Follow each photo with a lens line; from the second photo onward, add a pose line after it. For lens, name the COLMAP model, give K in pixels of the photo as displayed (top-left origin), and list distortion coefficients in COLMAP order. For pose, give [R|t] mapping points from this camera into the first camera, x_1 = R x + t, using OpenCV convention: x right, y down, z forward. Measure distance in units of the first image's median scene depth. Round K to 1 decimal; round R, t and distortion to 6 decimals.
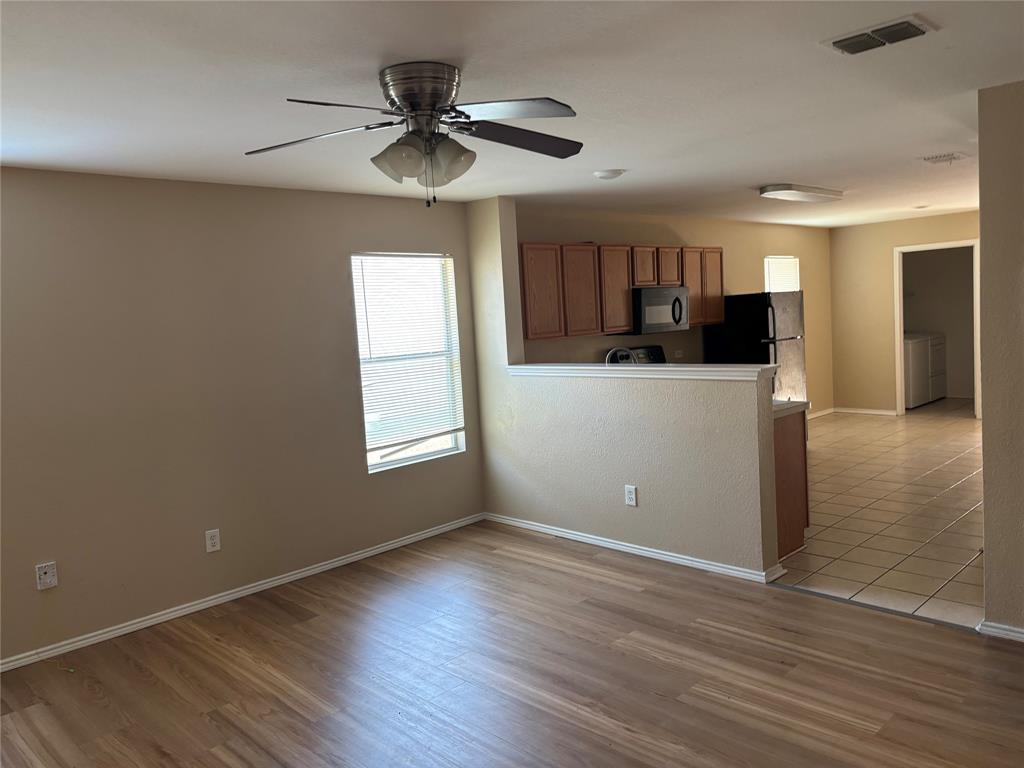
lens RADIAL K [[766.9, 0, 512.0], [0, 766.9, 384.0], [0, 0, 1]] dist [-0.001650, -0.001299]
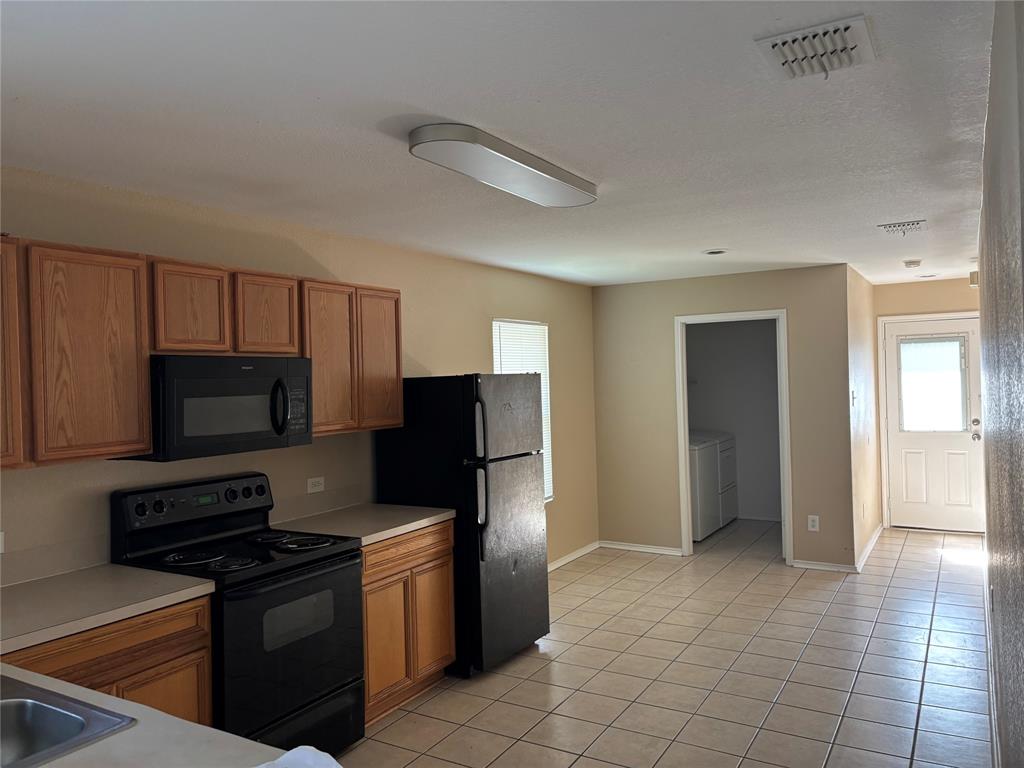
lens RADIAL K [[766.9, 0, 512.0], [0, 766.9, 384.0], [0, 0, 1]] dist [-0.001650, -0.001299]
pose [[0.964252, 0.028629, 0.263436, 0.208671], [-0.002517, 0.995091, -0.098930, -0.056587], [-0.264975, 0.094730, 0.959591, 0.453432]]
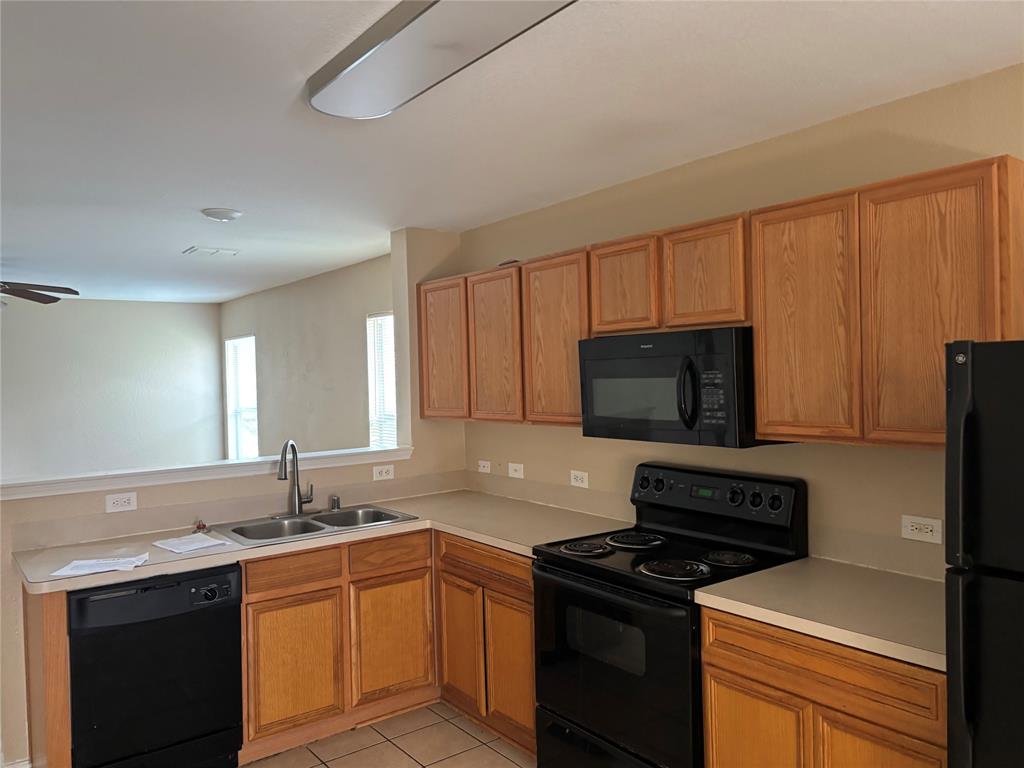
lens RADIAL K [[766.9, 0, 512.0], [0, 766.9, 384.0], [0, 0, 1]] dist [-0.001650, -0.001299]
pose [[-0.128141, 0.074538, -0.988951, 0.550355], [-0.060160, 0.994751, 0.082770, -0.114735], [0.989930, 0.070102, -0.122984, 0.873122]]
